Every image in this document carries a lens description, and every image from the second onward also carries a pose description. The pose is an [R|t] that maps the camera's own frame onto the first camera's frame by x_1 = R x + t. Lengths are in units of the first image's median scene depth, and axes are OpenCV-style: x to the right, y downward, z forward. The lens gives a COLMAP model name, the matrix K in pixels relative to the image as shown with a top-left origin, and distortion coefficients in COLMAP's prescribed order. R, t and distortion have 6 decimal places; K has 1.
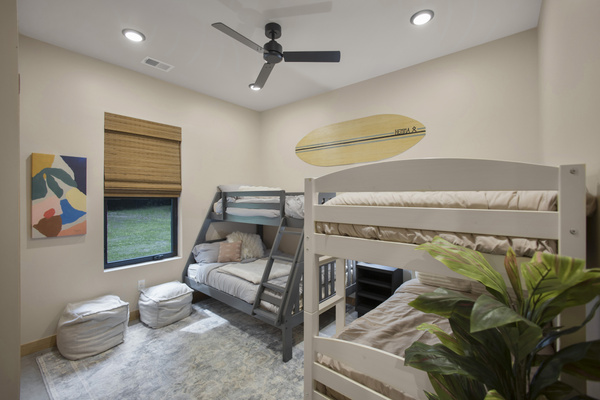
lens RADIAL K [[259.6, 0, 305.7], [0, 259.6, 203.1], [0, 0, 1]] dist [-0.004230, 0.001119]
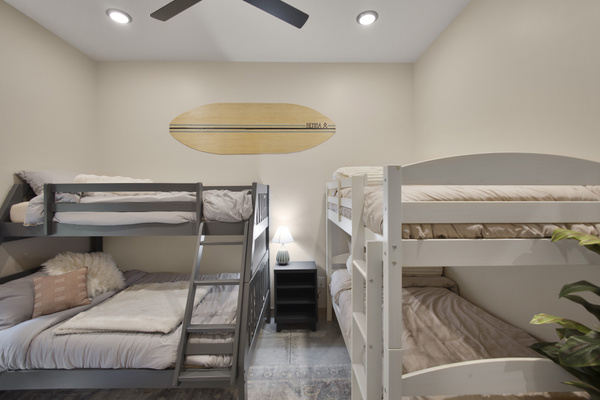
lens RADIAL K [[259.6, 0, 299.6], [0, 259.6, 197.0], [0, 0, 1]] dist [-0.004230, 0.001119]
pose [[0.760512, -0.013454, 0.649185, -0.353102], [0.018686, 0.999825, -0.001170, -0.005882], [-0.649055, 0.013021, 0.760630, 0.325727]]
